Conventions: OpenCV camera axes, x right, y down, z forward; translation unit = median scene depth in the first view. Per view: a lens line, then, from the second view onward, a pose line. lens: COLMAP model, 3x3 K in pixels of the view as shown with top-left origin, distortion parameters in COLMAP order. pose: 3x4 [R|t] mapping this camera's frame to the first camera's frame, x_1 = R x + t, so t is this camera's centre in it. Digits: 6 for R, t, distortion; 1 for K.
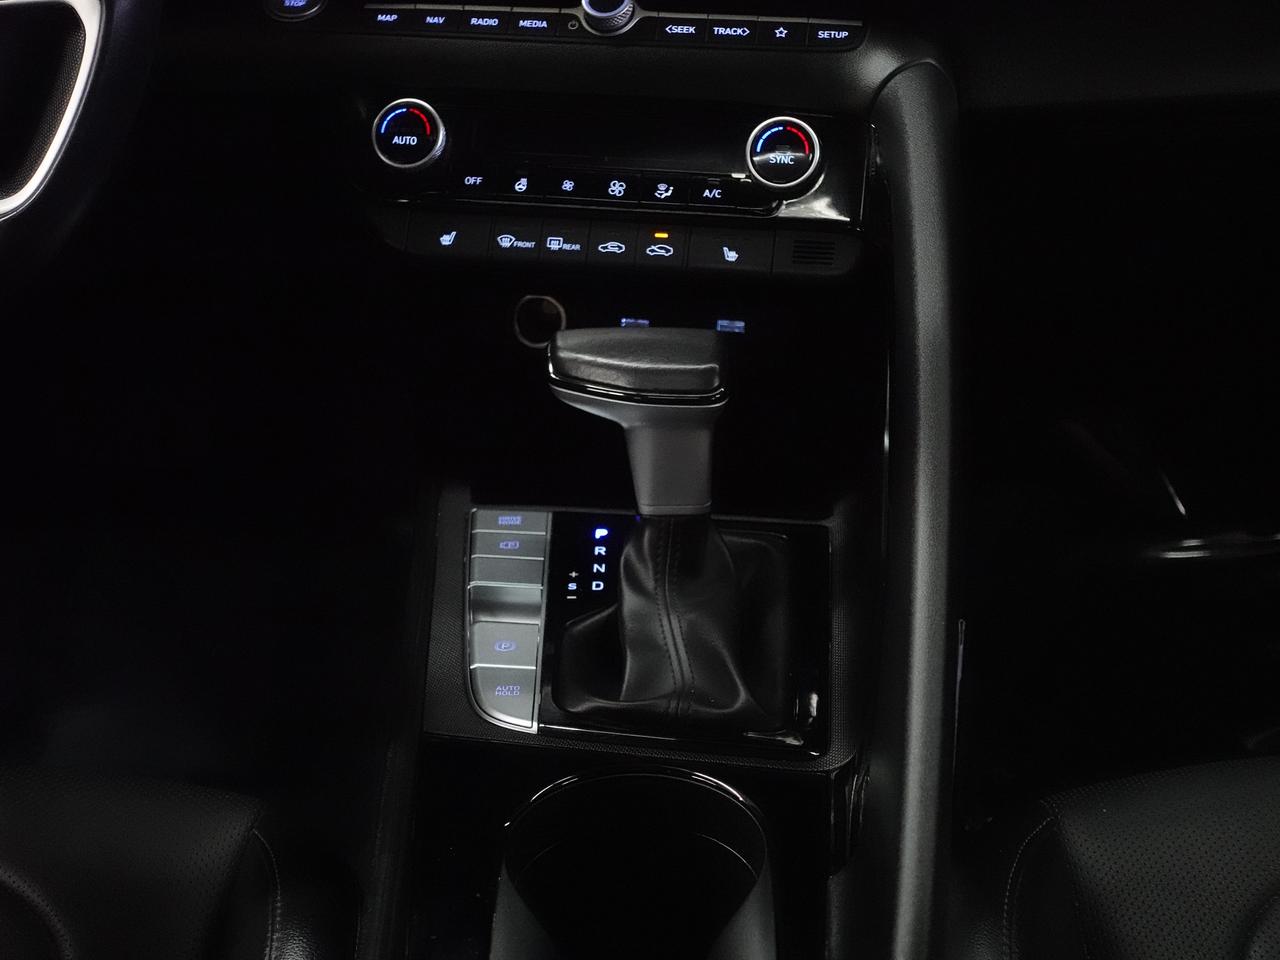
lens RADIAL K [[2565.5, 0, 637.6], [0, 2565.5, 475.0], [0, 0, 1]] dist [-0.041871, 0.000000]
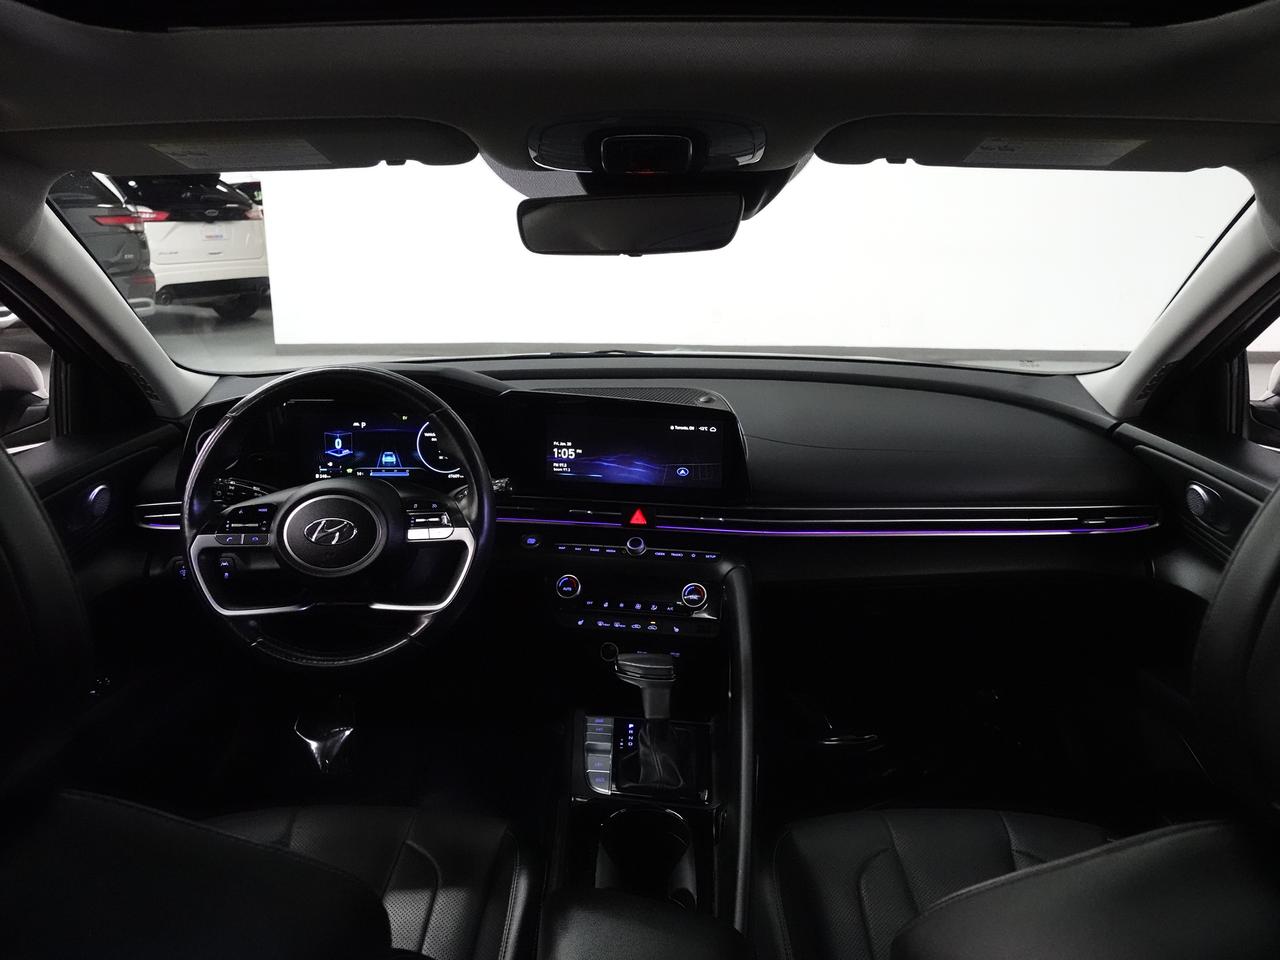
lens RADIAL K [[958.7, 0, 646.0], [0, 958.7, 480.8], [0, 0, 1]] dist [0.009962, 0.004616]
pose [[0.999477, 0.021878, 0.023820, -0.028755], [-0.015250, 0.968271, -0.249438, 0.024403], [-0.028521, 0.248944, 0.968098, -0.112924]]
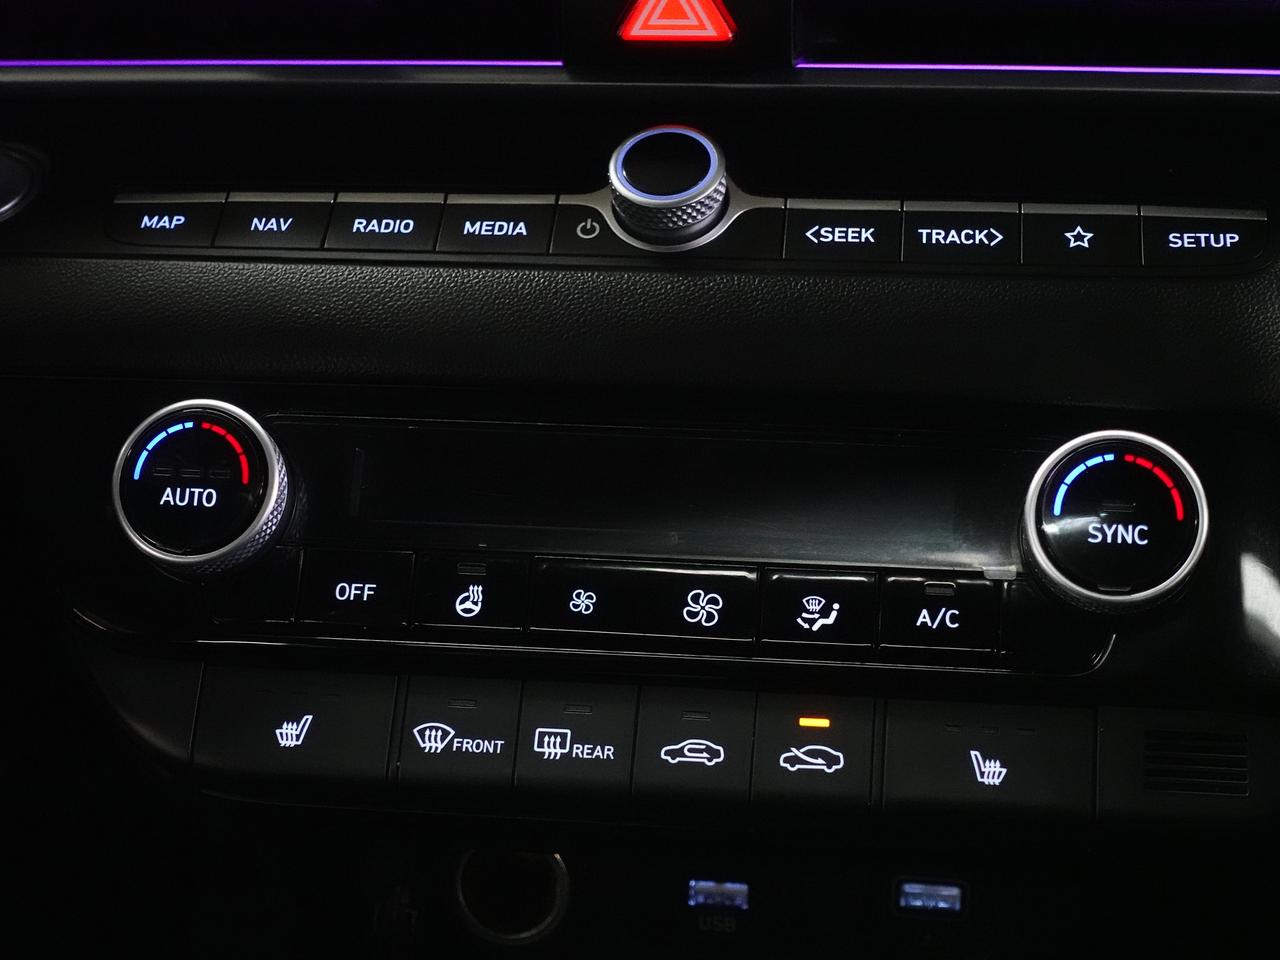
lens RADIAL K [[2208.4, 0, 640.0], [0, 2208.4, 477.4], [0, 0, 1]] dist [-0.067313, 0.000000]
pose [[0.999195, -0.009292, 0.039019, -0.031771], [0.014754, 0.989742, -0.142104, -0.082268], [-0.037298, 0.142565, 0.989082, 0.646456]]
